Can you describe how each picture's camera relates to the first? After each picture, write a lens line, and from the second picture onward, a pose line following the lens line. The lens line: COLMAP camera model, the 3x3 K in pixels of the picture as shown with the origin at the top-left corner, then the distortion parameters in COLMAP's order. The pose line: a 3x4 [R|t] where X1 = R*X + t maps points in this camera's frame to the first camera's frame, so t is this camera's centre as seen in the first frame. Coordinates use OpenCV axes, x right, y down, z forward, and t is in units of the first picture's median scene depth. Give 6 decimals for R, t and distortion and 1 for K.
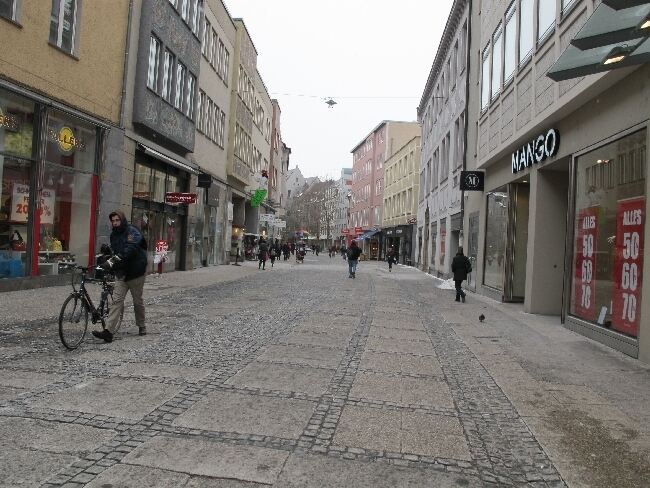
lens RADIAL K [[530.0, 0, 326.2], [0, 530.0, 244.6], [0, 0, 1]] dist [-0.008750, -0.001504]
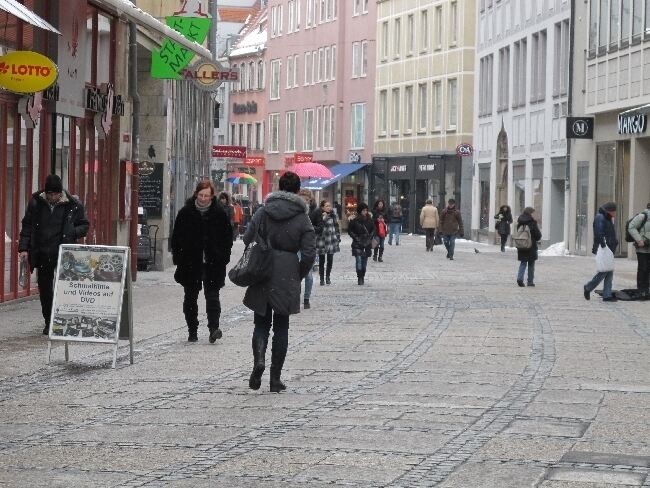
lens RADIAL K [[2187.2, 0, 324.7], [0, 2187.2, 243.7], [0, 0, 1]] dist [0.325136, 0.000000]
pose [[0.988396, -0.033287, 0.148208, -0.589126], [0.029292, 0.999149, 0.029055, -0.042620], [-0.149049, -0.024377, 0.988529, -2.175087]]
